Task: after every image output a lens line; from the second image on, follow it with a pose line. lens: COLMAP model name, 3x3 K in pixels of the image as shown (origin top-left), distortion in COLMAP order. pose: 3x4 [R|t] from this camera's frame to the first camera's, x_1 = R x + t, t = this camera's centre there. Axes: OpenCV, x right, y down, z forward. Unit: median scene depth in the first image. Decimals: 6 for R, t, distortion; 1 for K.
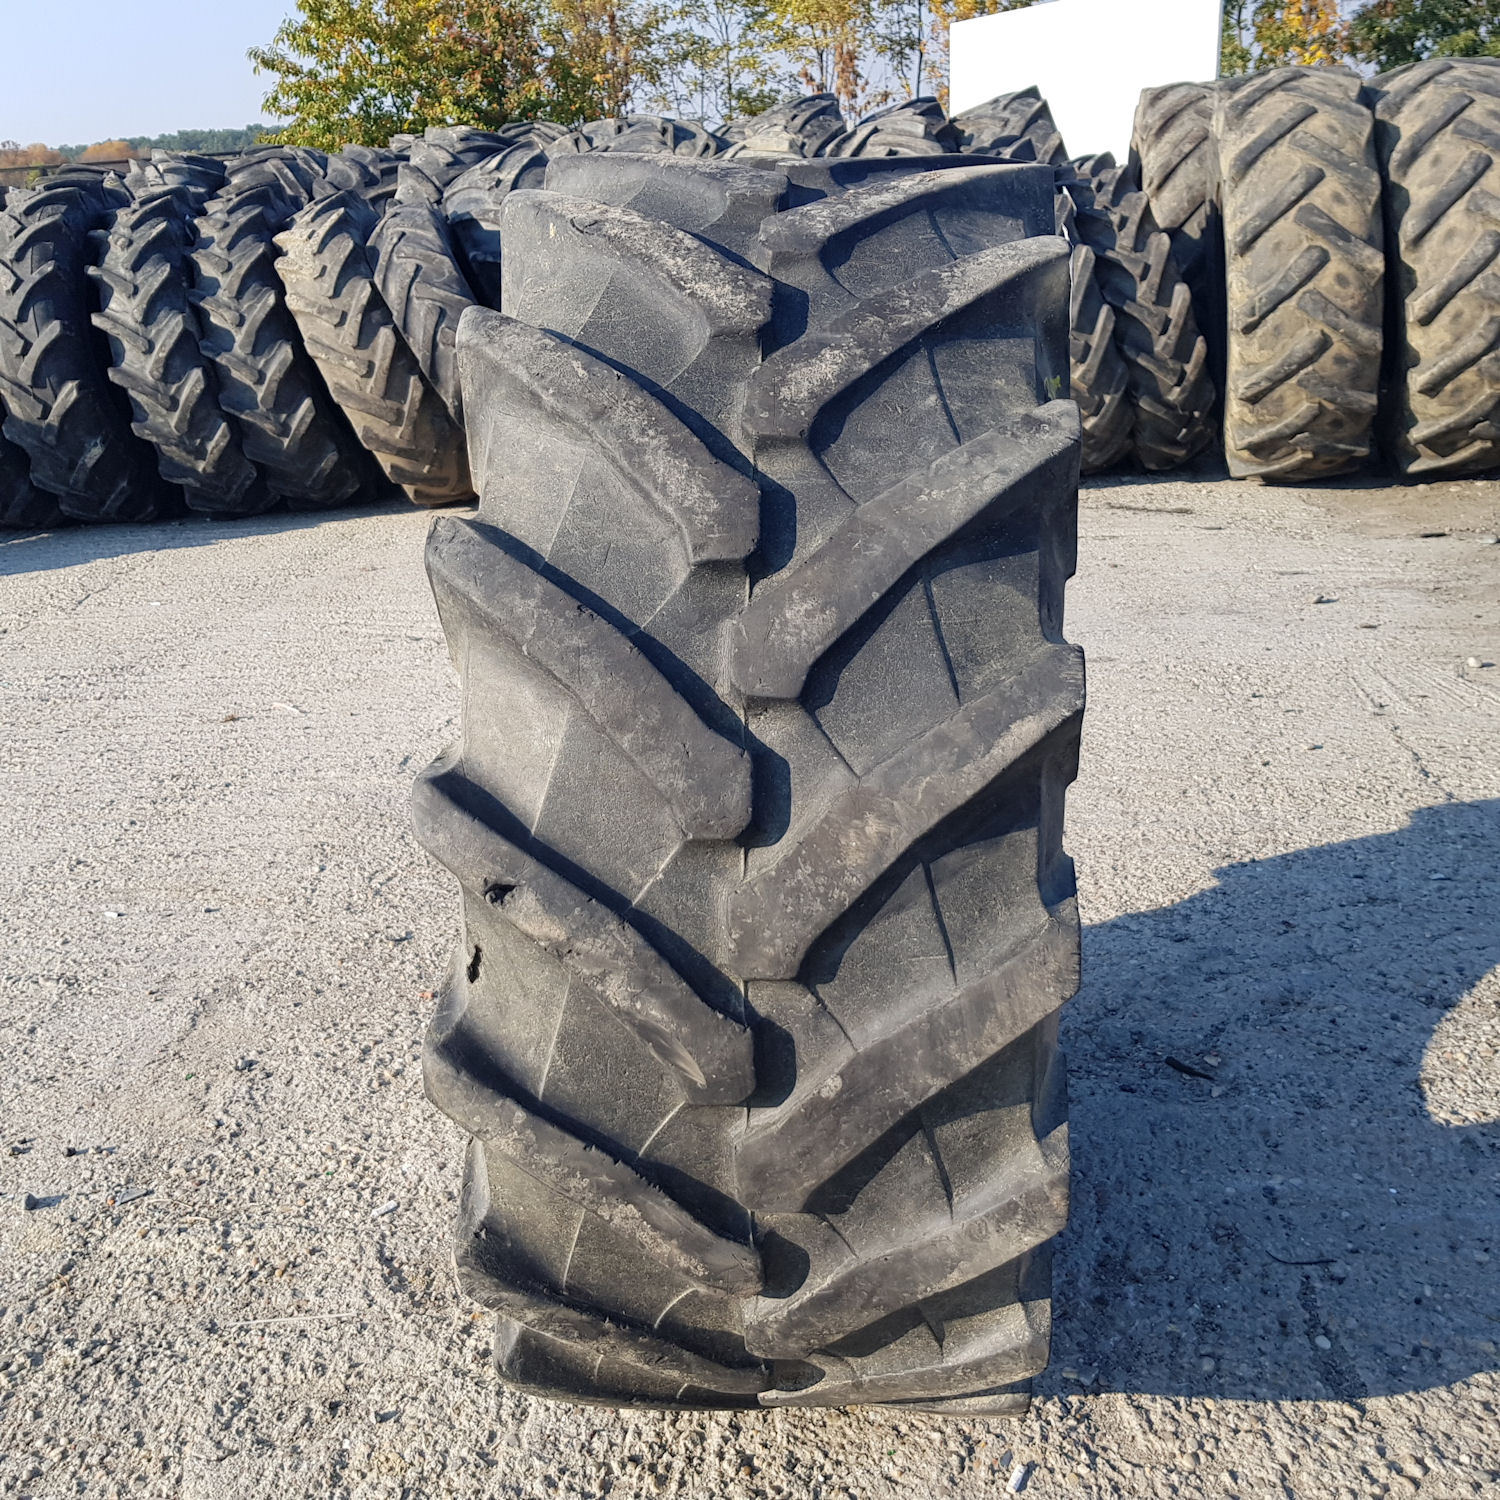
lens RADIAL K [[1601.0, 0, 741.9], [0, 1601.0, 746.2], [0, 0, 1]] dist [0.016673, 0.000000]
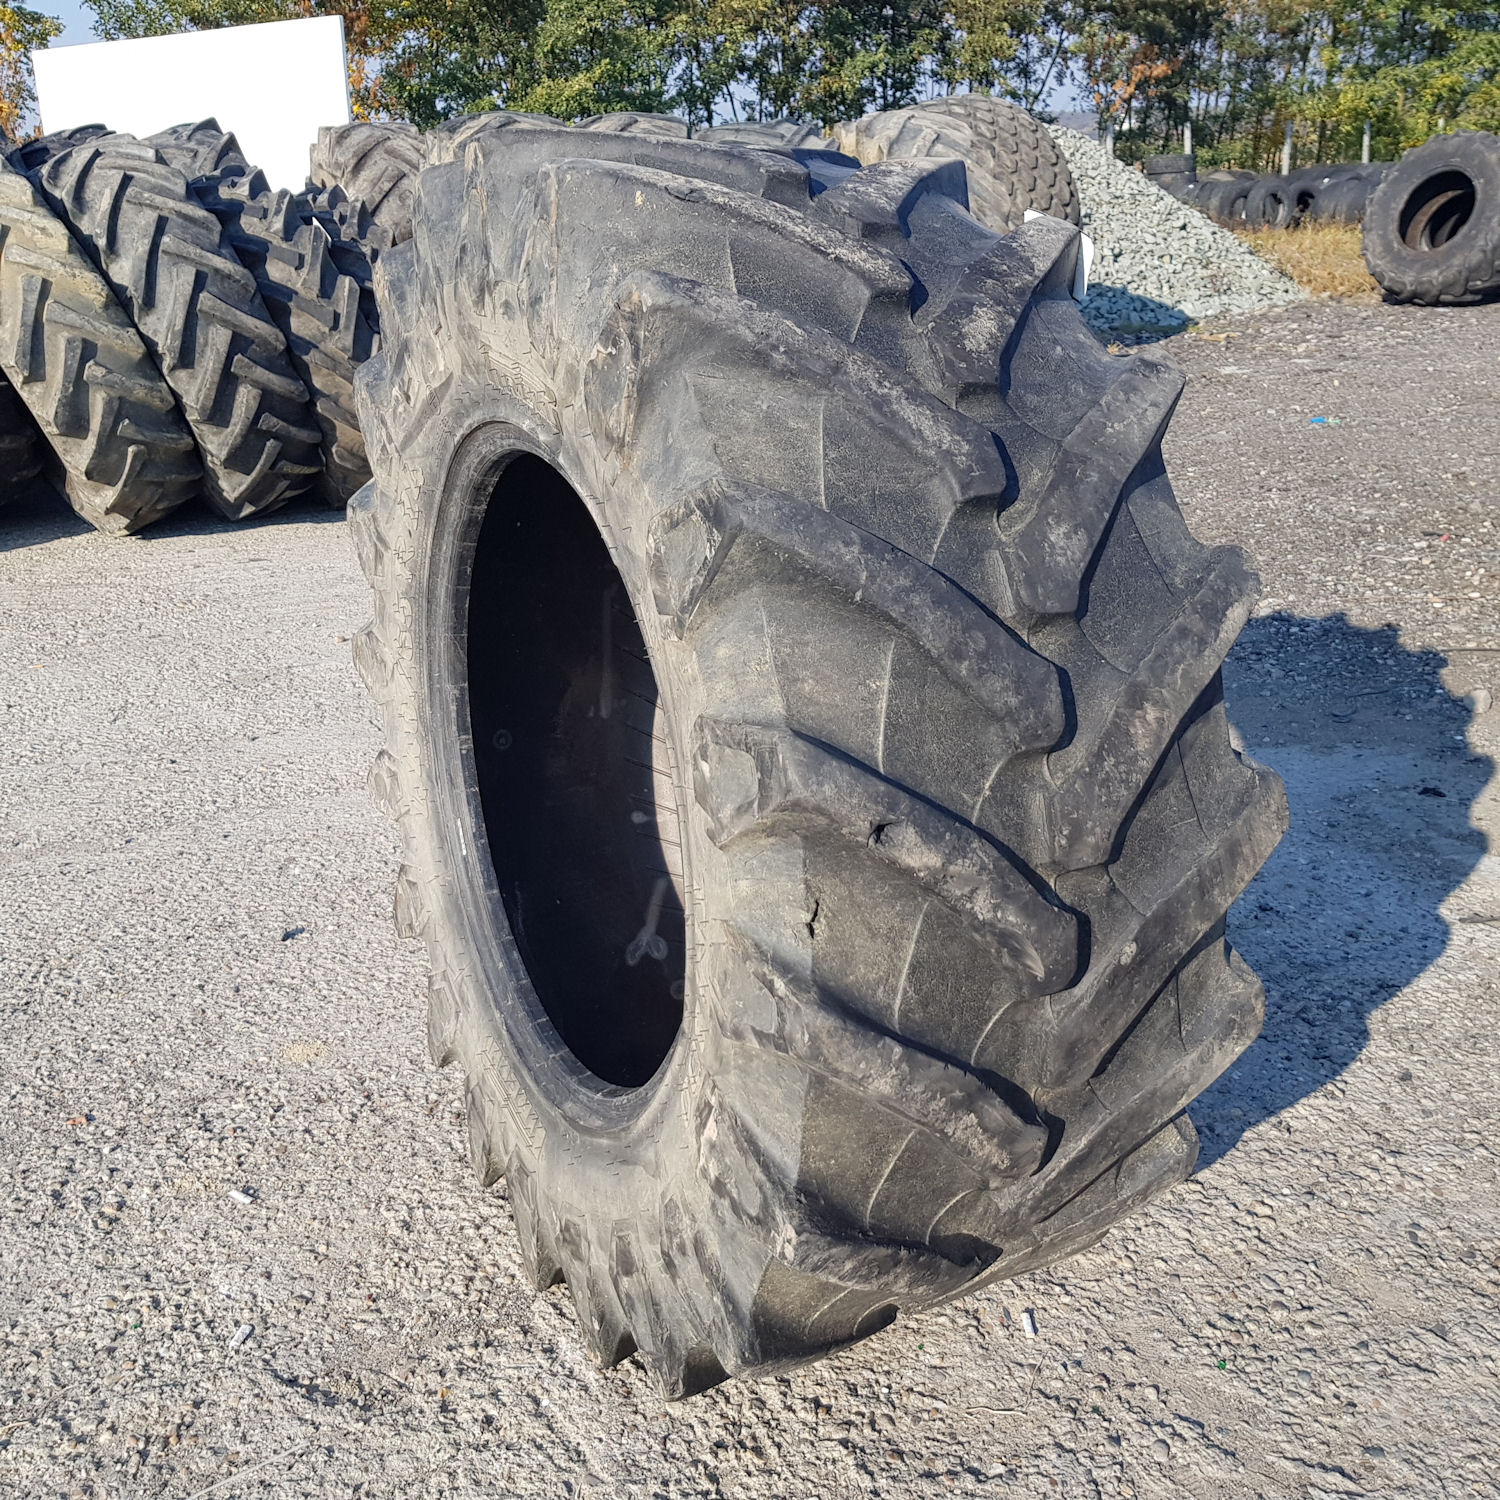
lens RADIAL K [[1601.0, 0, 739.8], [0, 1601.0, 752.0], [0, 0, 1]] dist [0.016673, 0.000000]
pose [[0.834618, -0.150830, 0.529777, -0.533845], [0.164475, 0.986144, 0.021643, 0.002799], [-0.525701, 0.069072, 0.847861, 0.127251]]
